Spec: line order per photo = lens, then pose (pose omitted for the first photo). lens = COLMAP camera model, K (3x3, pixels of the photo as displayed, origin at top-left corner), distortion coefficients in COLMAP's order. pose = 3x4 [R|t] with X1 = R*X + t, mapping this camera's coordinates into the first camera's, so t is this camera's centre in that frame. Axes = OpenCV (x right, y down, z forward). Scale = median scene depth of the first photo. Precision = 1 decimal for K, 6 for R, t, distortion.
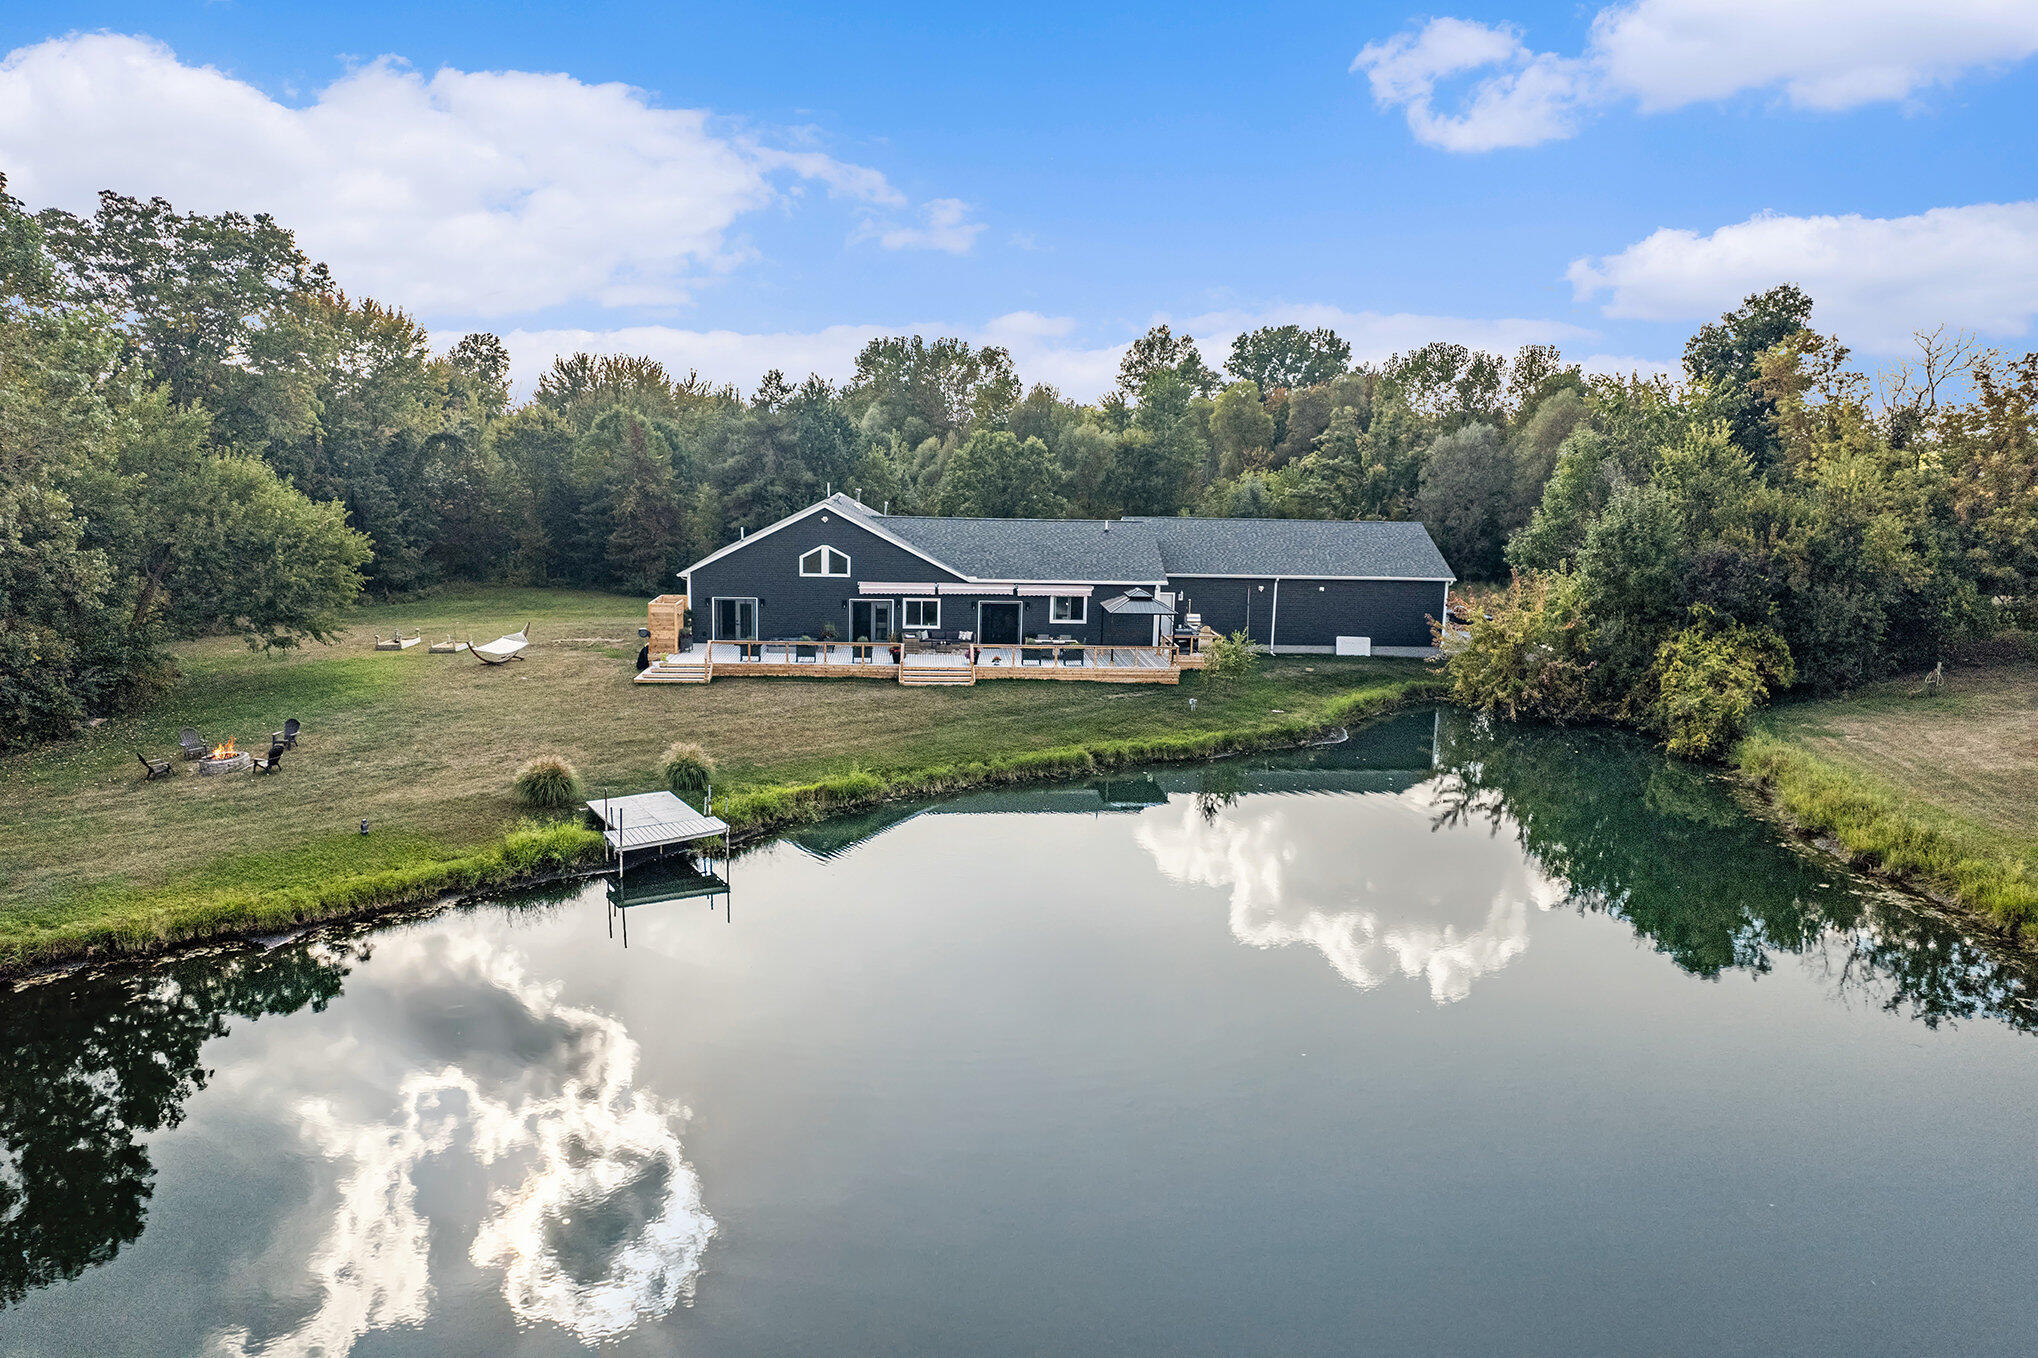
lens RADIAL K [[1305.2, 0, 1017.2], [0, 1305.2, 662.5], [0, 0, 1]] dist [-0.057997, 0.057339]
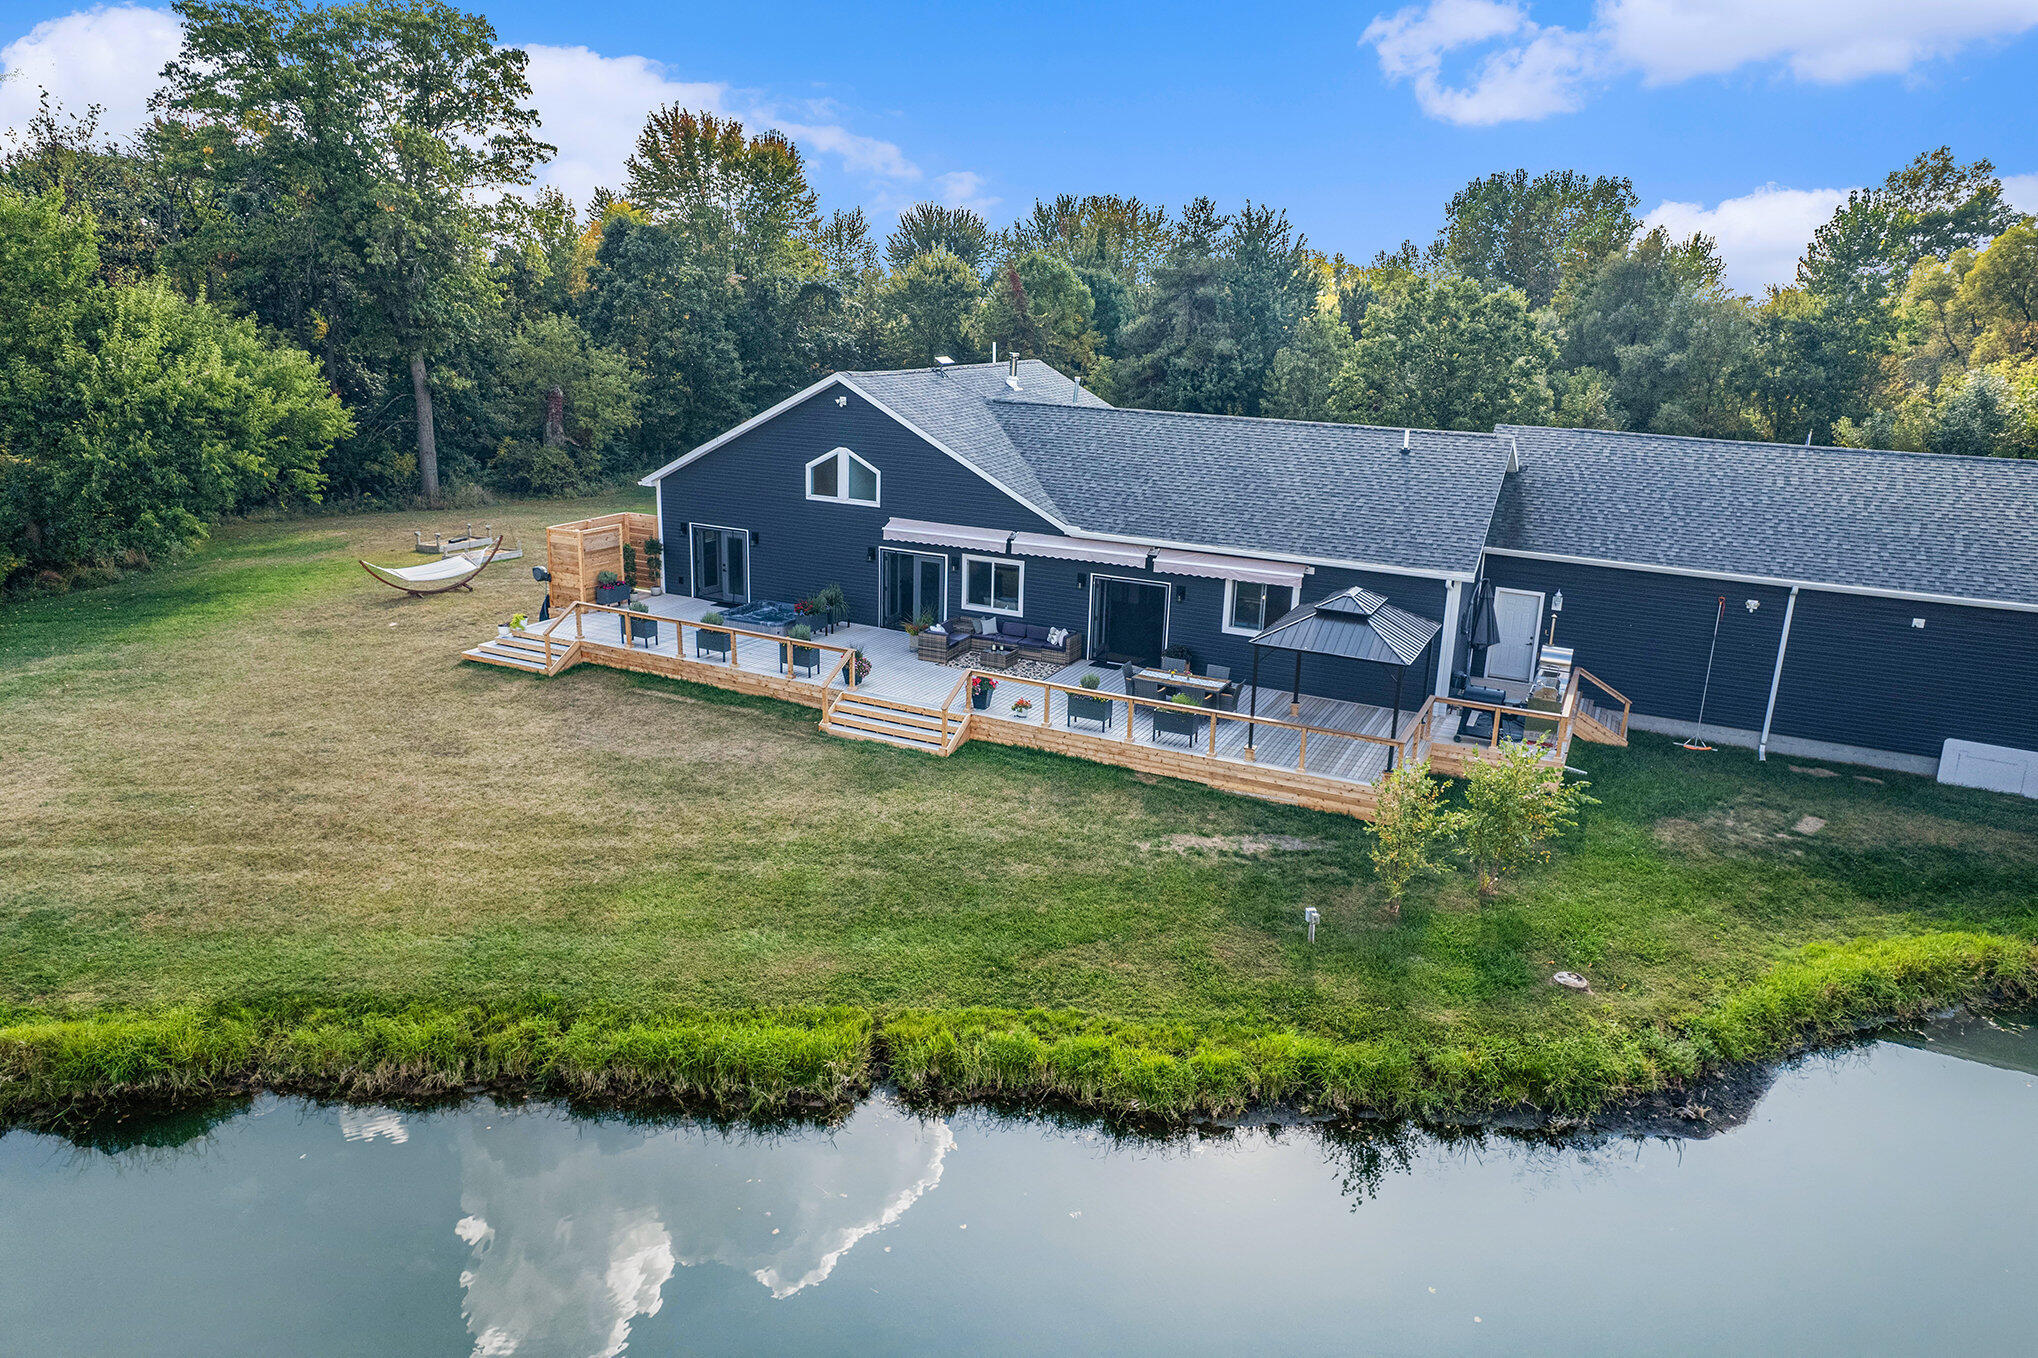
lens RADIAL K [[1305.2, 0, 1017.2], [0, 1305.2, 662.5], [0, 0, 1]] dist [-0.057997, 0.057339]
pose [[0.863515, 0.139446, -0.484662, 0.201887], [-0.096681, 0.988961, 0.112286, -0.067779], [0.494970, -0.050103, 0.867465, 0.536979]]
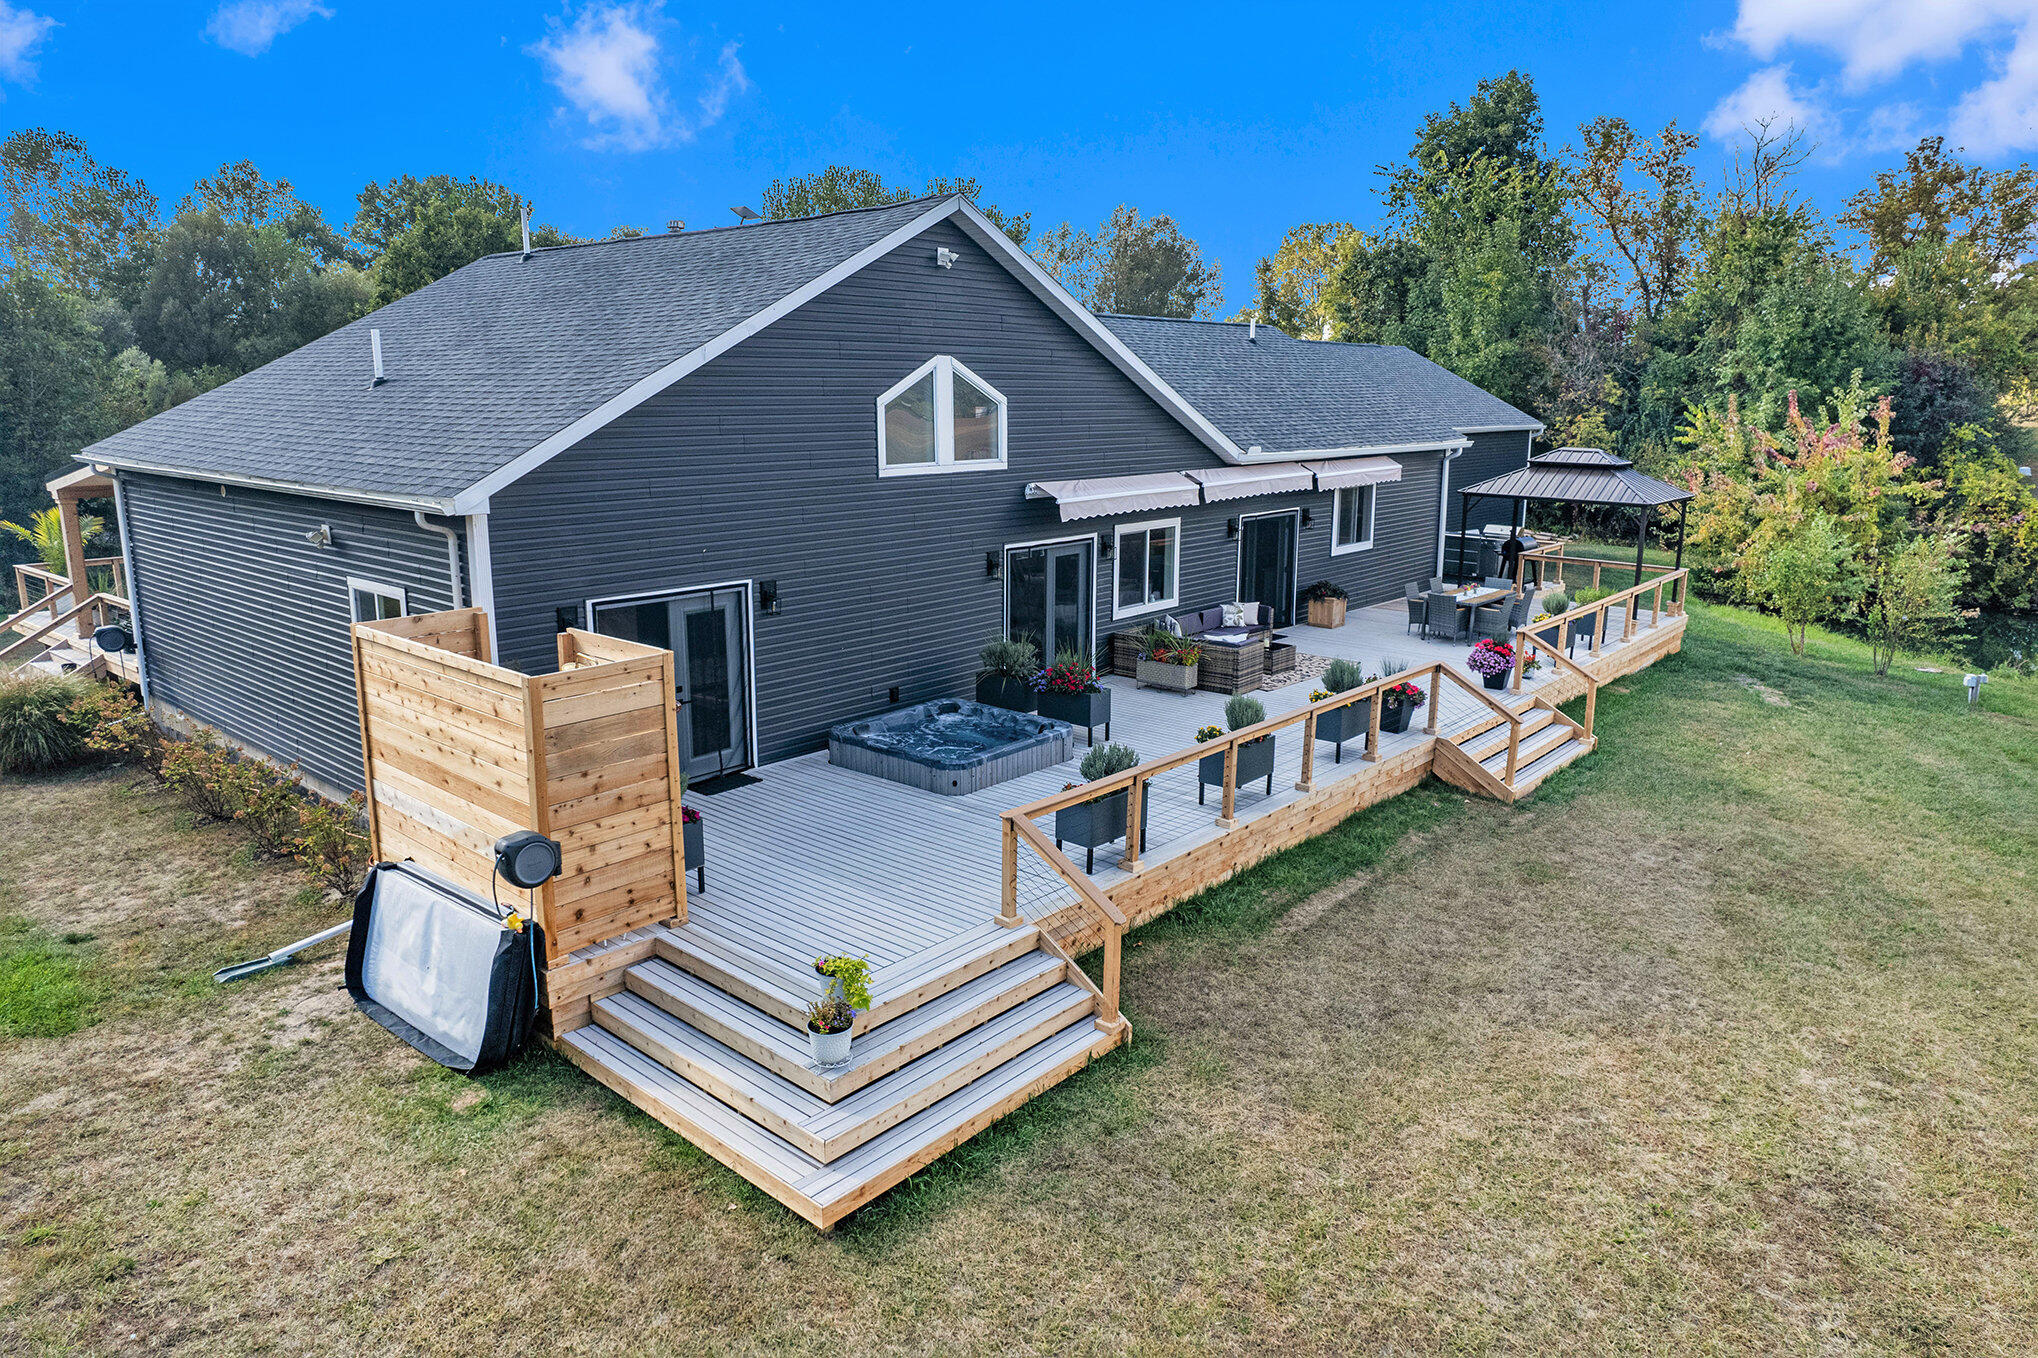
lens RADIAL K [[1305.2, 0, 1017.2], [0, 1305.2, 662.5], [0, 0, 1]] dist [-0.057997, 0.057339]
pose [[0.703894, -0.163142, 0.691316, -0.331190], [0.128864, 0.986446, 0.101581, -0.051859], [-0.698518, 0.017584, 0.715377, 0.787662]]
